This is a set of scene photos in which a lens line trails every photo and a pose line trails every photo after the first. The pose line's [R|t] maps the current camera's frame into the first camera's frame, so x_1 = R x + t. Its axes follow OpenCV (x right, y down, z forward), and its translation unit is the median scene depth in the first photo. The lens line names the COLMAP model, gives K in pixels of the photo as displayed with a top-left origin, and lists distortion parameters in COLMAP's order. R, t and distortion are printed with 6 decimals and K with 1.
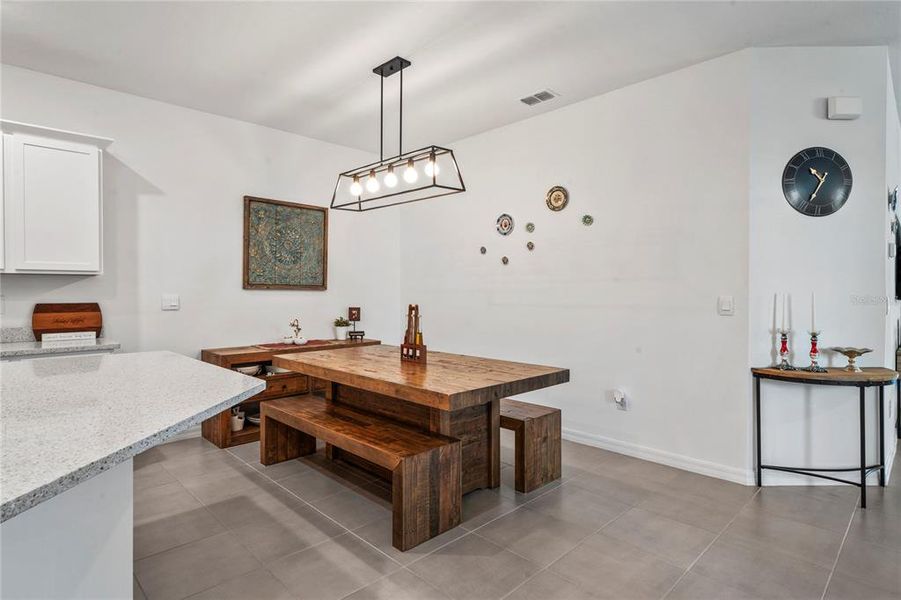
lens RADIAL K [[464.1, 0, 437.3], [0, 464.1, 299.2], [0, 0, 1]] dist [-0.004405, -0.001256]
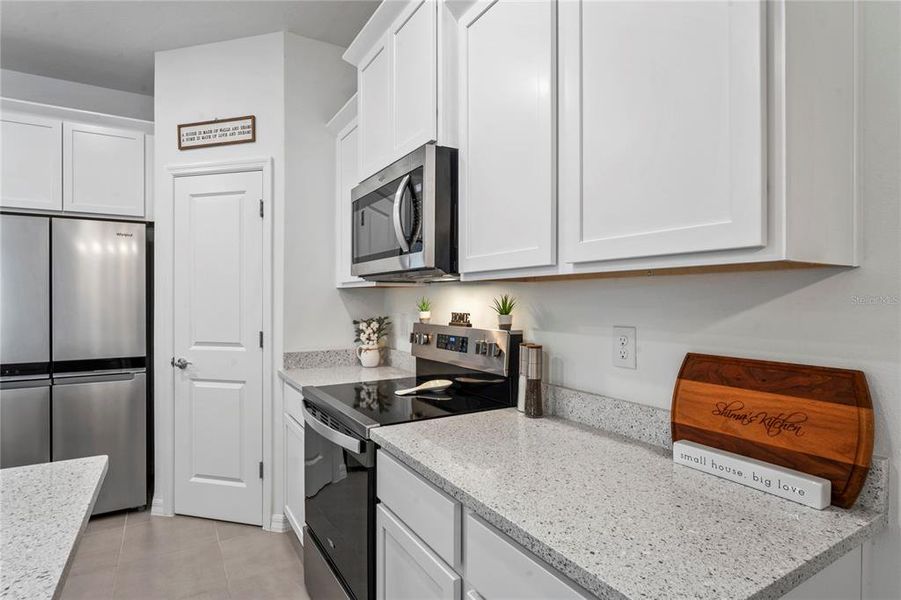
lens RADIAL K [[464.1, 0, 441.1], [0, 464.1, 301.4], [0, 0, 1]] dist [-0.004405, -0.001256]
pose [[-0.214843, 0.006473, -0.976627, -0.393288], [-0.016016, 0.999820, 0.010150, -0.027399], [0.976517, 0.017822, -0.214701, 0.753718]]
